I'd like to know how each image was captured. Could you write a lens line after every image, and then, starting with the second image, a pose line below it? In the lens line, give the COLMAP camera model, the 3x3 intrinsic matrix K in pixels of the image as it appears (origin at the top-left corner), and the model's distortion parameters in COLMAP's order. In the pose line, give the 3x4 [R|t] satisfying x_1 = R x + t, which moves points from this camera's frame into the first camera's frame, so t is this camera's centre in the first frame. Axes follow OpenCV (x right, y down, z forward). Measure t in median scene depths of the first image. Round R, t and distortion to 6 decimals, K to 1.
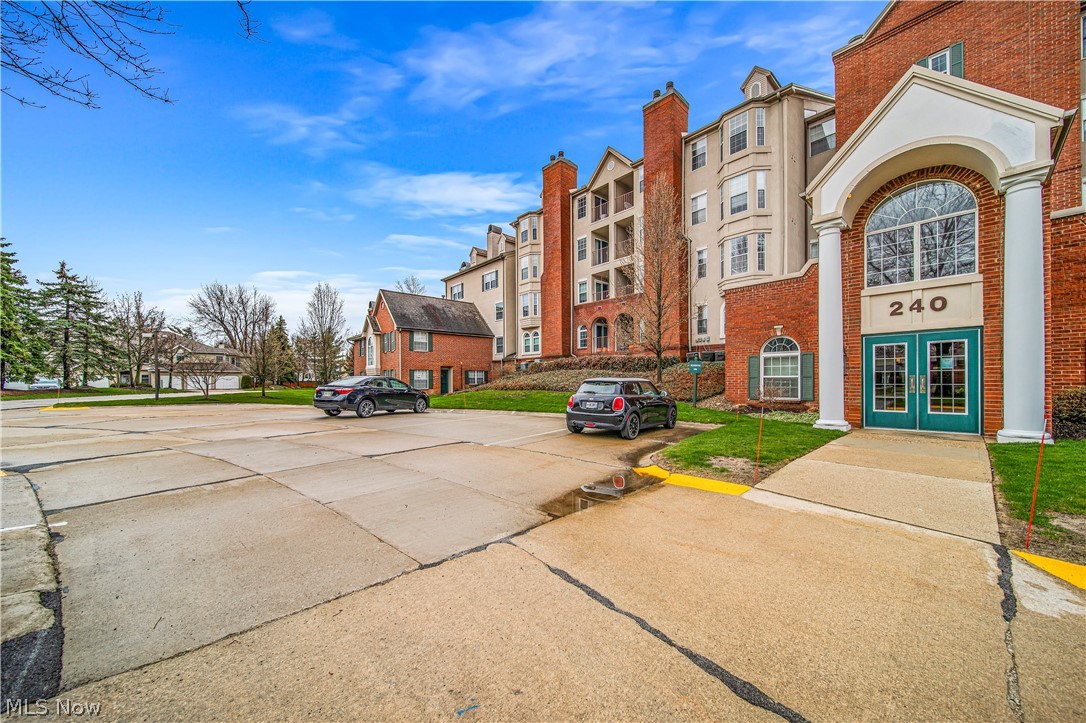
lens RADIAL K [[386.5, 0, 545.6], [0, 386.5, 381.4], [0, 0, 1]] dist [0.000412, -0.000029]
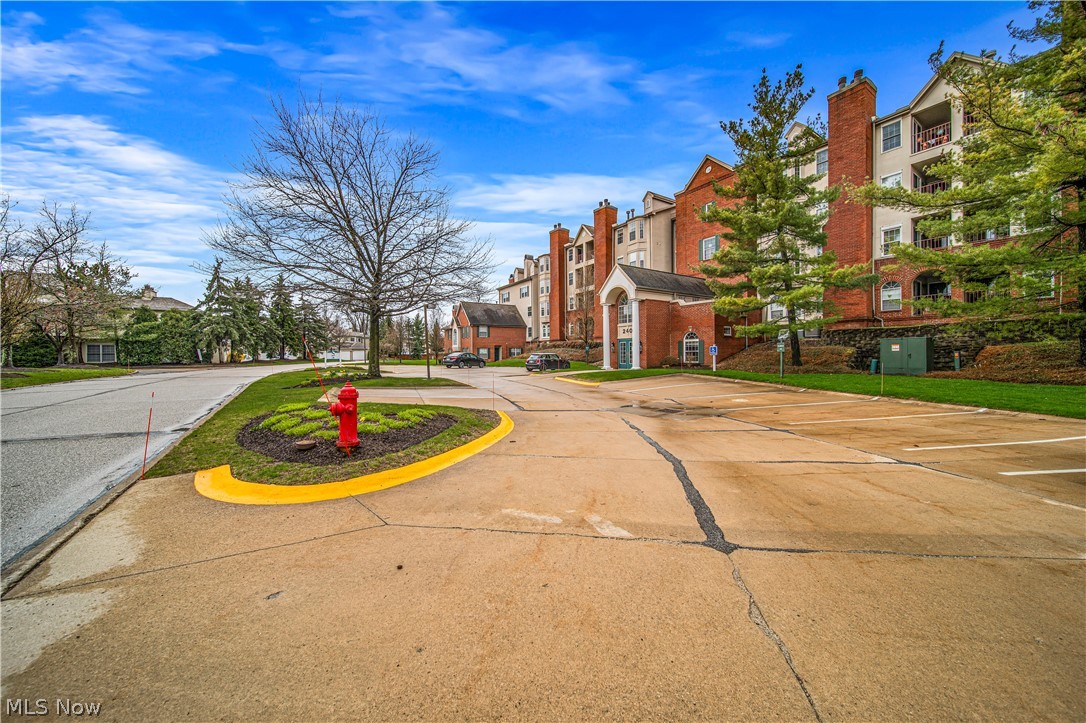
lens RADIAL K [[379.5, 0, 539.6], [0, 379.5, 360.1], [0, 0, 1]] dist [-0.000441, -0.000195]
pose [[0.984877, 0.001856, -0.173246, 0.731456], [0.000701, 0.999892, 0.014695, 0.001405], [0.173254, -0.014594, 0.984769, -2.098437]]
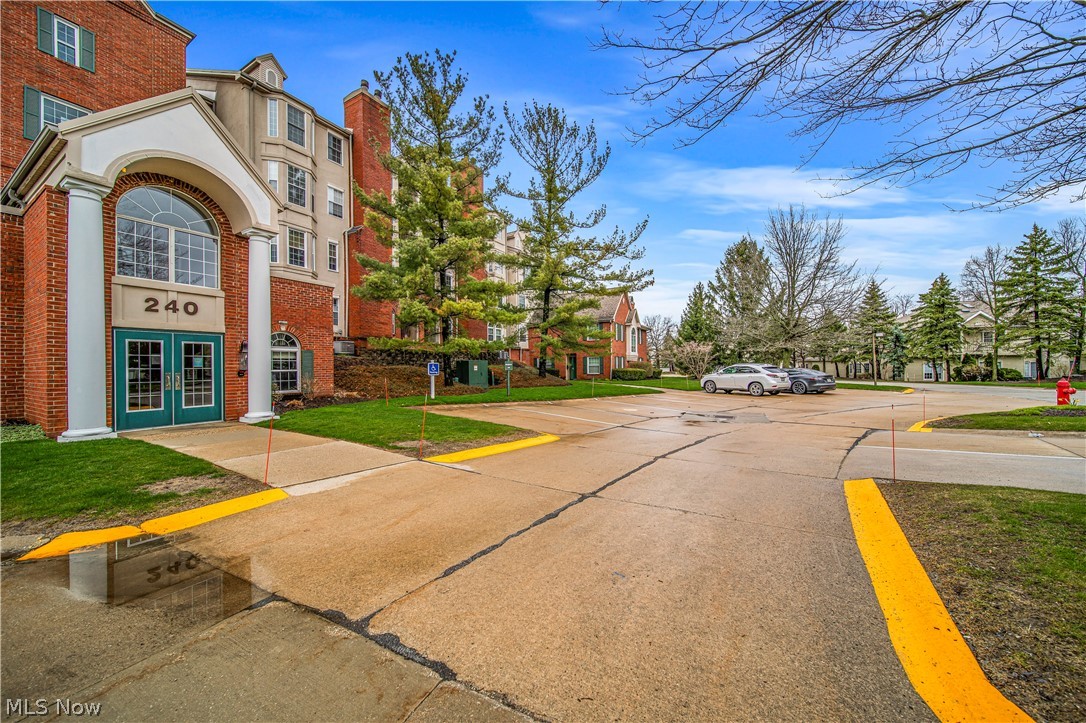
lens RADIAL K [[383.2, 0, 548.2], [0, 383.2, 367.0], [0, 0, 1]] dist [0.000085, -0.000049]
pose [[-0.301659, 0.011897, 0.953342, -0.307210], [0.013865, 0.999871, -0.008090, -0.008640], [-0.953315, 0.010778, -0.301785, 0.321799]]
